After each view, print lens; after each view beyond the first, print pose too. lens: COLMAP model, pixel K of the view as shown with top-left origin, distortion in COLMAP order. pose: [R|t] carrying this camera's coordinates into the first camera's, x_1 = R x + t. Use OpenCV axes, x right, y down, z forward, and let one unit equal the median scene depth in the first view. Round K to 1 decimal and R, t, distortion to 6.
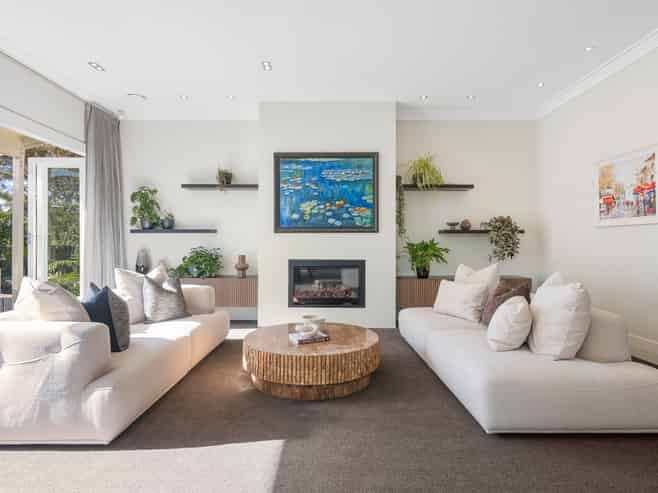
lens RADIAL K [[375.6, 0, 326.9], [0, 375.6, 244.5], [0, 0, 1]] dist [0.023291, 0.001087]
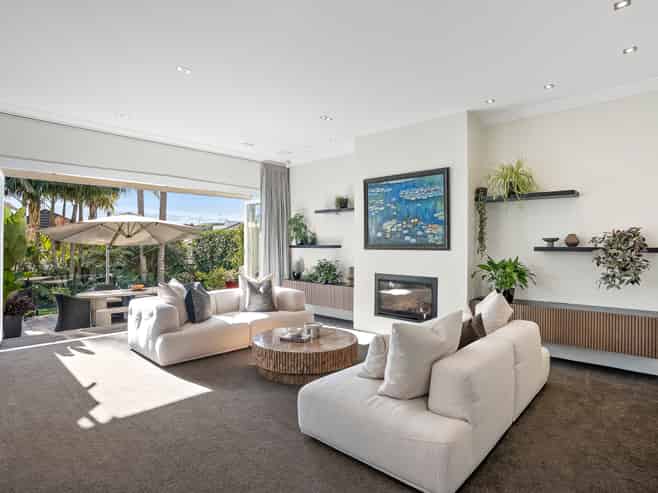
lens RADIAL K [[375.6, 0, 330.9], [0, 375.6, 247.0], [0, 0, 1]] dist [0.023291, 0.001087]
pose [[0.741115, 0.005385, -0.671357, 0.558244], [-0.006595, 0.999978, 0.000741, -0.038333], [0.671346, 0.003879, 0.741134, 0.079781]]
